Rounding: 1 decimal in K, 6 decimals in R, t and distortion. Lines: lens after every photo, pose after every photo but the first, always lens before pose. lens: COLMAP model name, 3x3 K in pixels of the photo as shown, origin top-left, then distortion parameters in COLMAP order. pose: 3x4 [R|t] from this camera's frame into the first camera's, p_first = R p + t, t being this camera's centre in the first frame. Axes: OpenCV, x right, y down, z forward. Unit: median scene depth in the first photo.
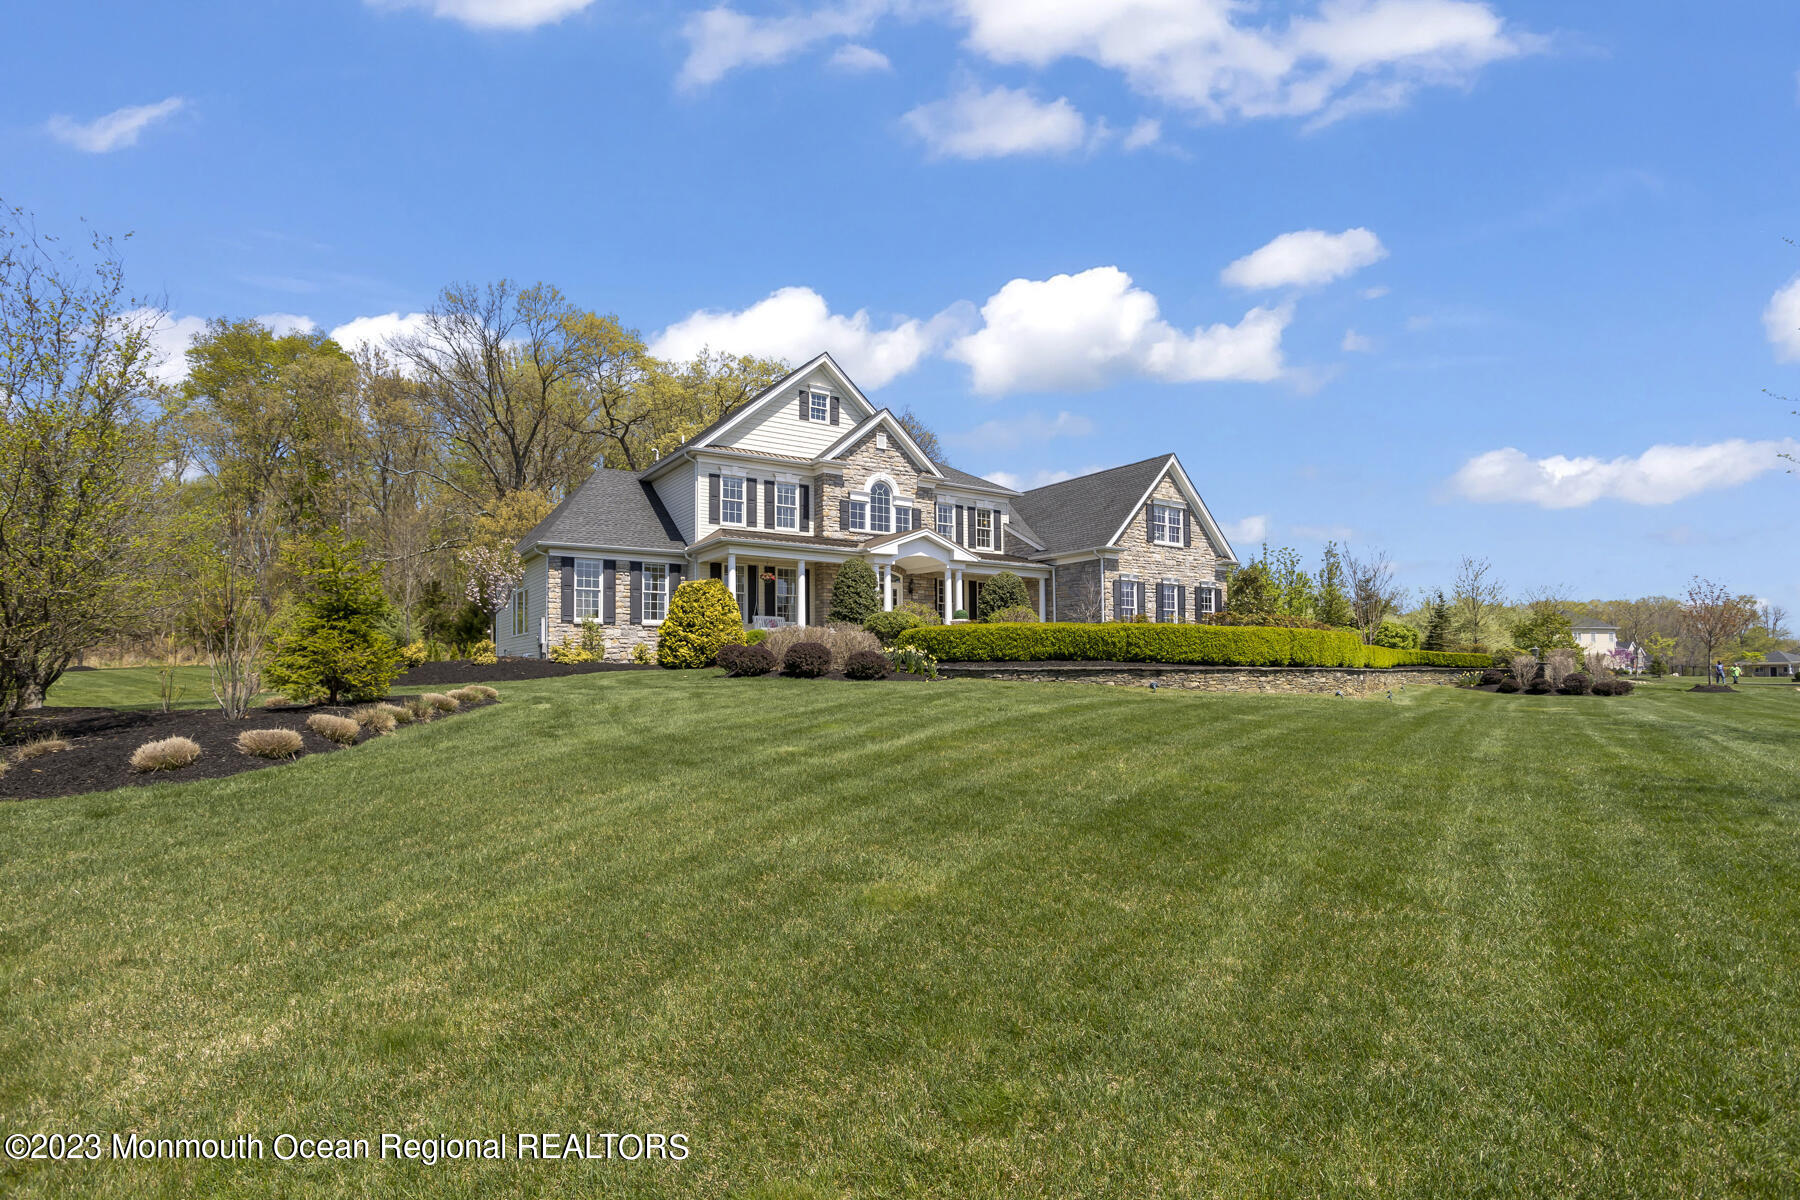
lens RADIAL K [[879.2, 0, 924.2], [0, 879.2, 634.5], [0, 0, 1]] dist [-0.002063, 0.000003]
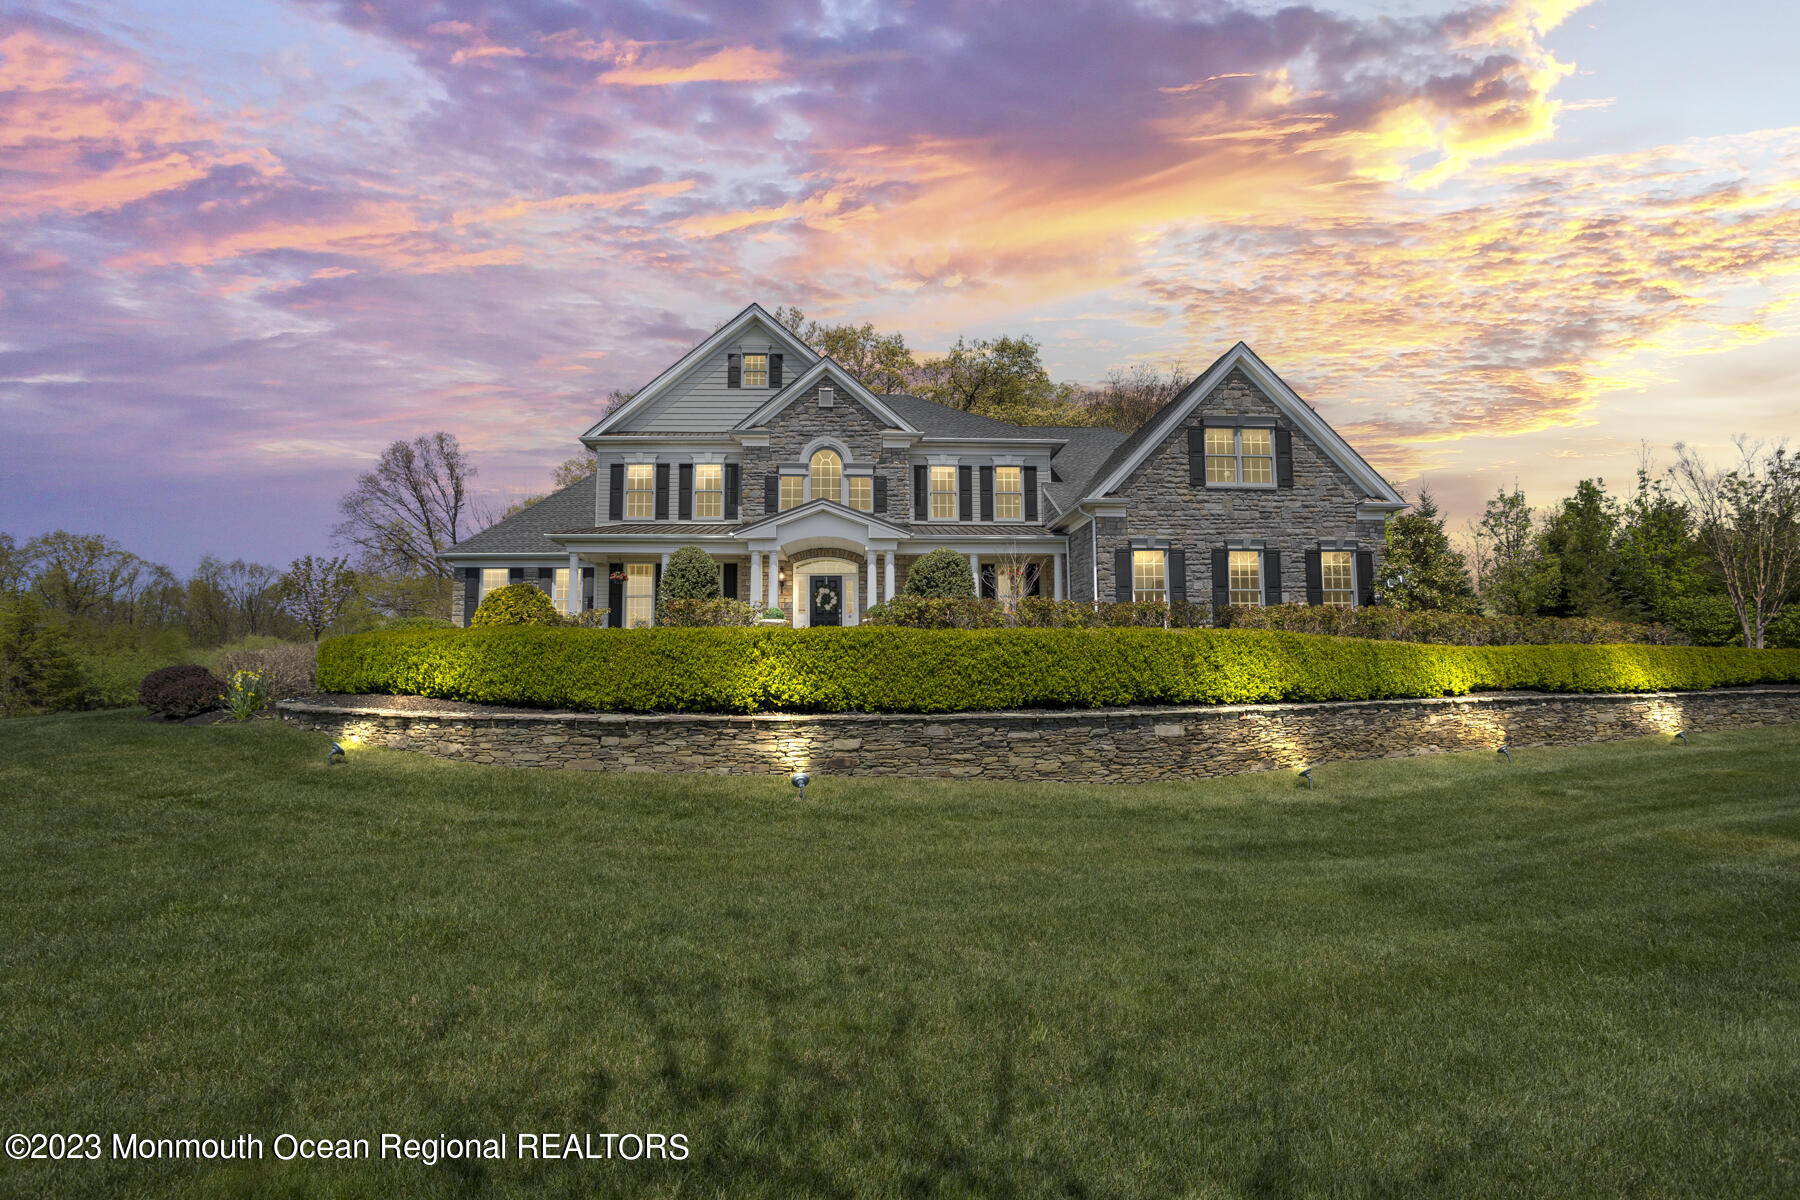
lens RADIAL K [[862.2, 0, 900.0], [0, 862.2, 600.0], [0, 0, 1]] dist [-0.003904, -0.000059]
pose [[0.848812, -0.042360, -0.526995, 0.413143], [0.022593, 0.998781, -0.043893, -0.000509], [0.528212, 0.025350, 0.848734, 0.376580]]
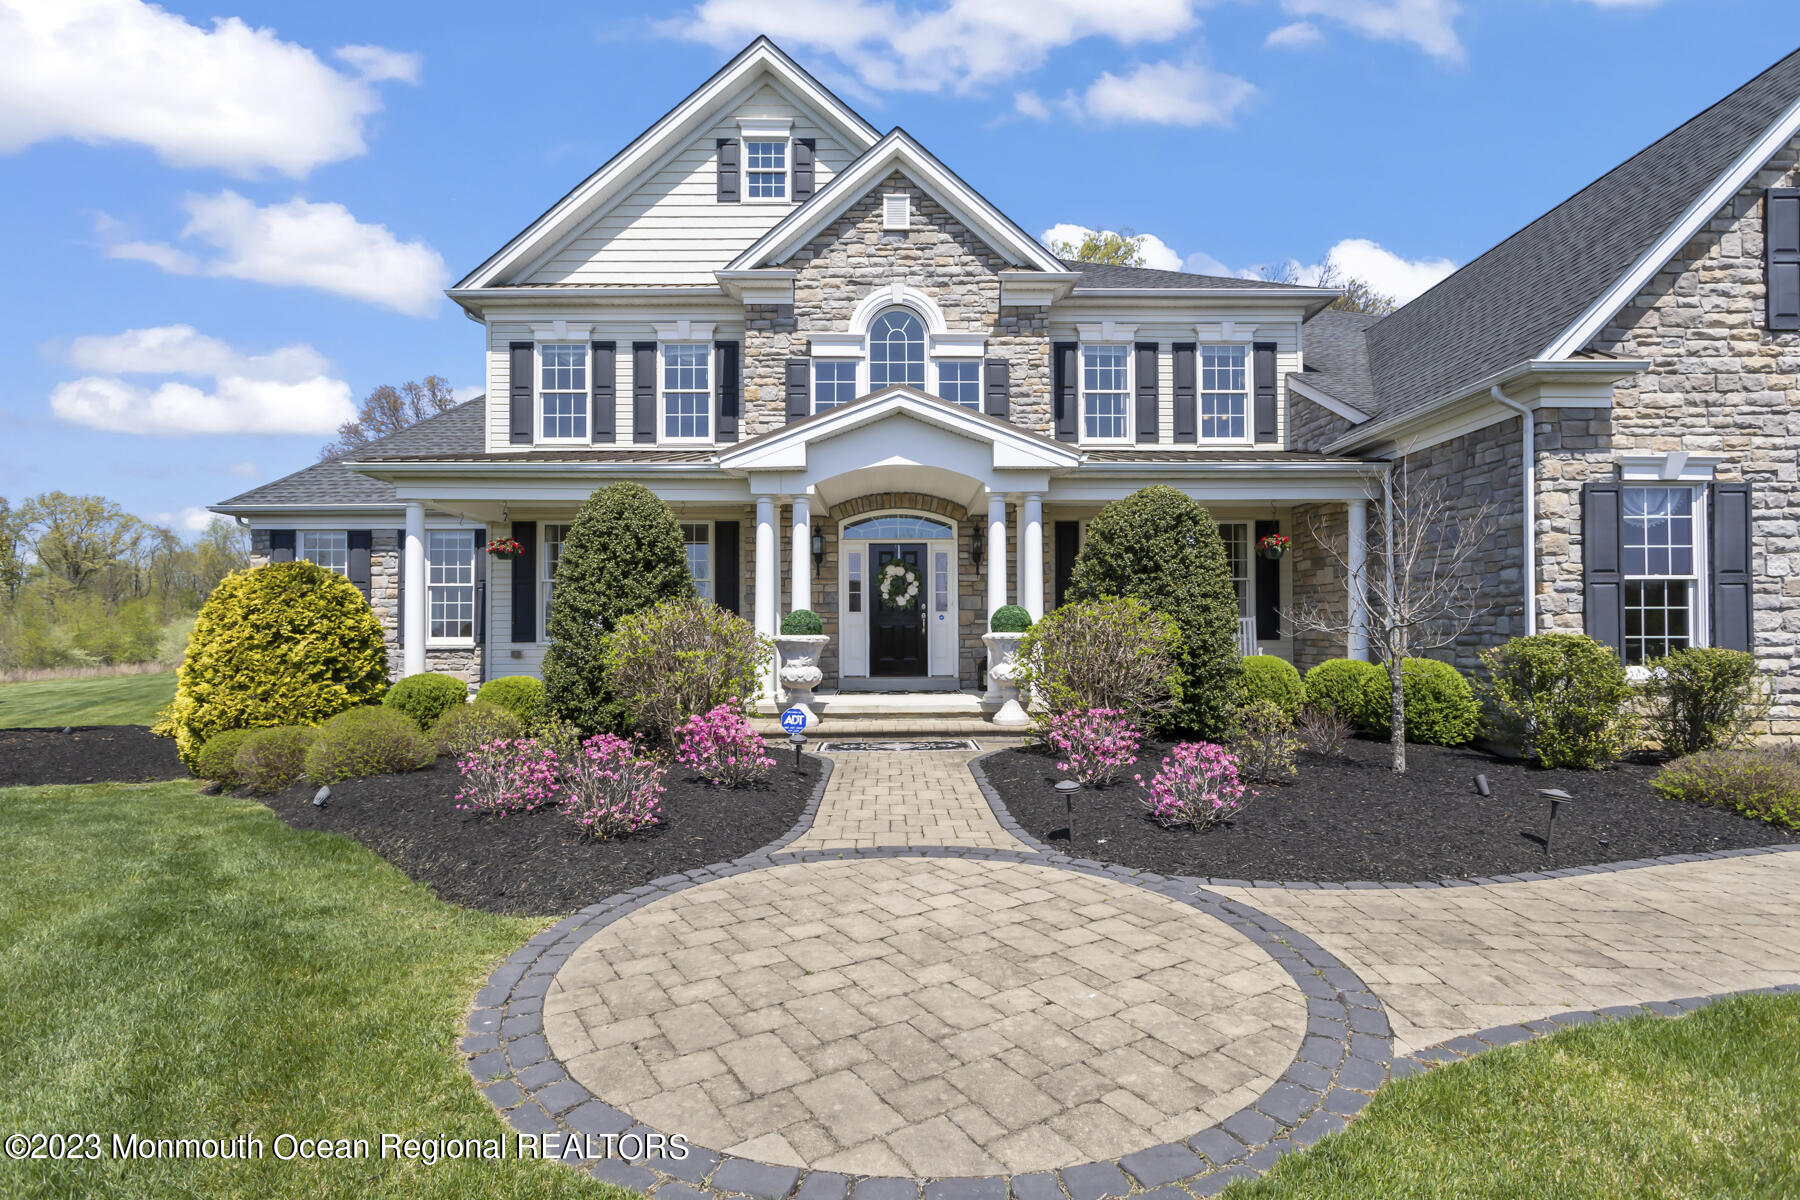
lens RADIAL K [[863.0, 0, 895.1], [0, 863.0, 627.1], [0, 0, 1]] dist [-0.004578, 0.009425]
pose [[0.822625, -0.000328, -0.568584, 0.191059], [0.021604, 0.999296, 0.030680, -0.029526], [0.568174, -0.037522, 0.822053, 0.645095]]
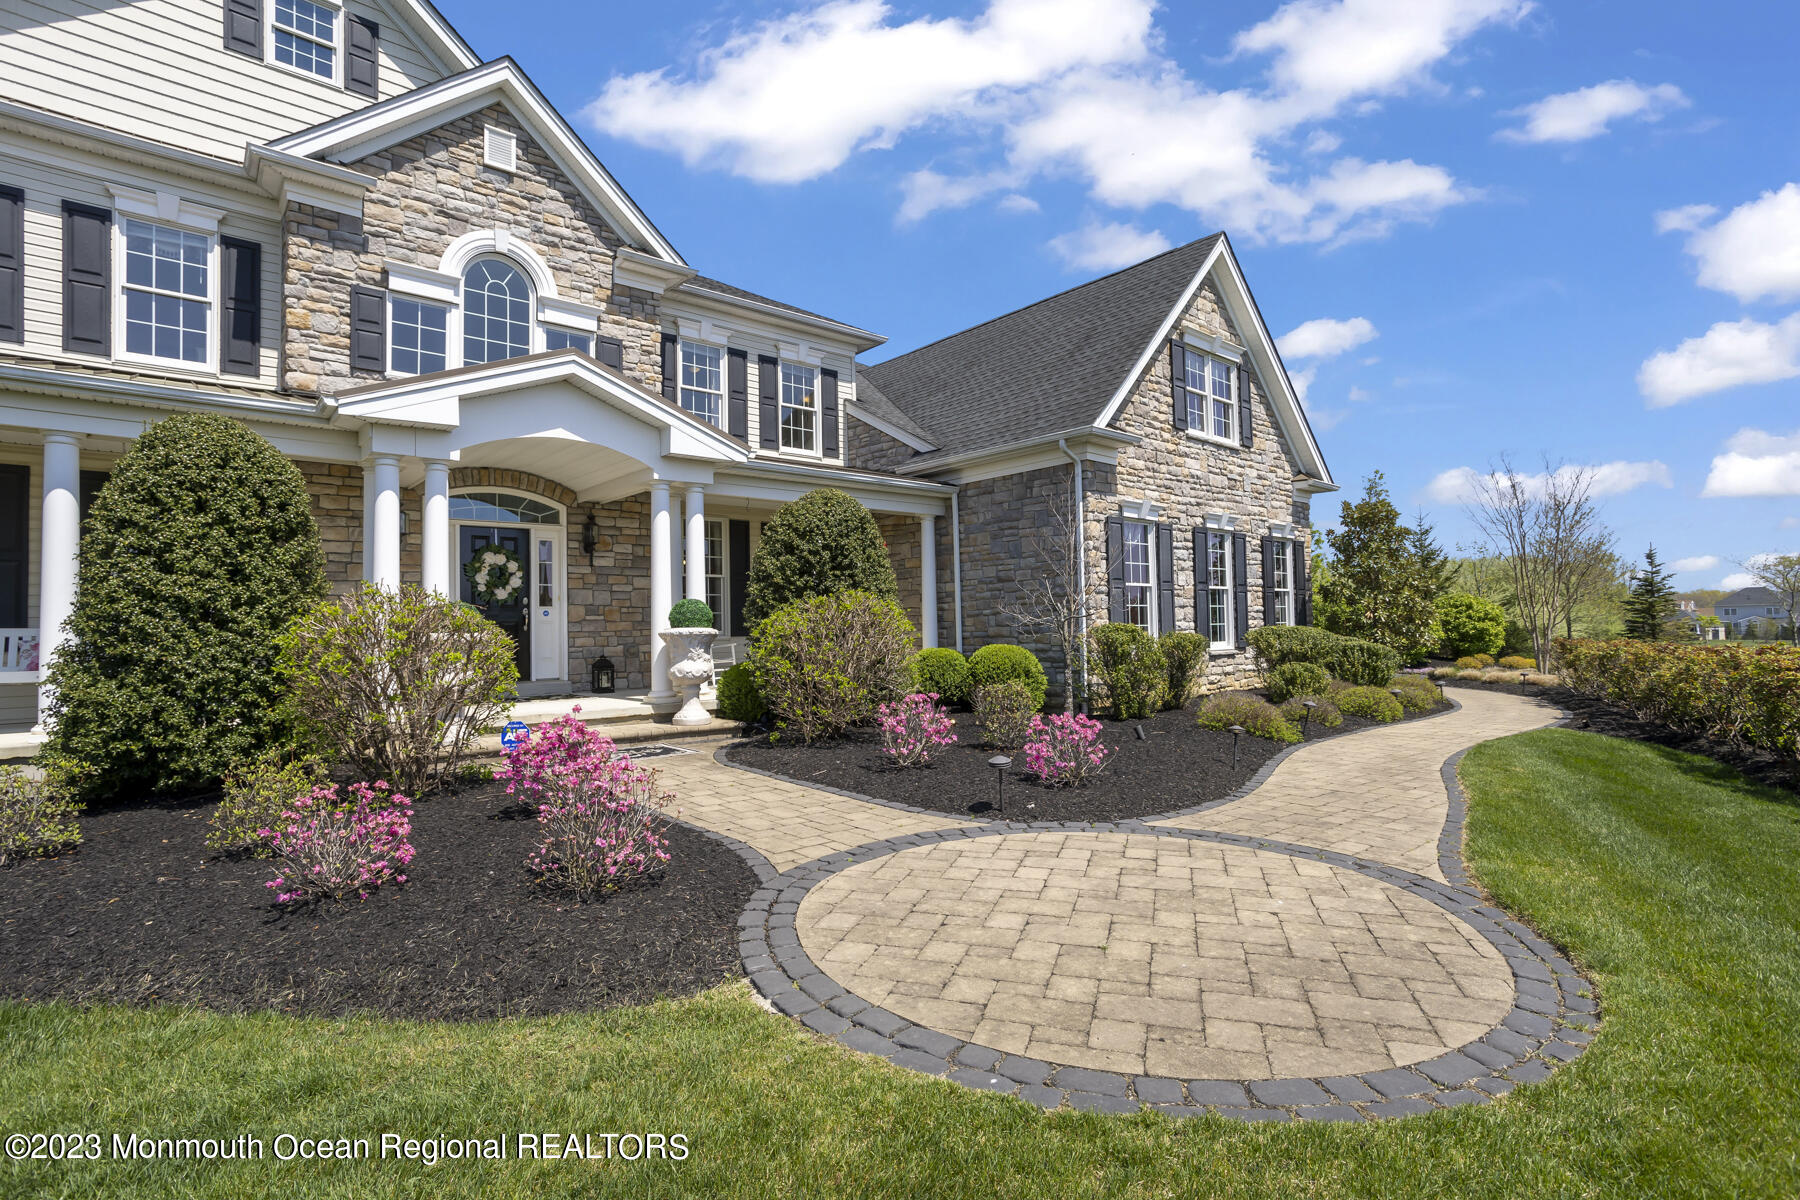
lens RADIAL K [[869.0, 0, 893.7], [0, 869.0, 599.2], [0, 0, 1]] dist [-0.047950, 0.034267]
pose [[0.996039, -0.007580, 0.088598, 0.085288], [0.006911, 0.999945, 0.007859, -0.028786], [-0.088652, -0.007216, 0.996036, 0.619225]]
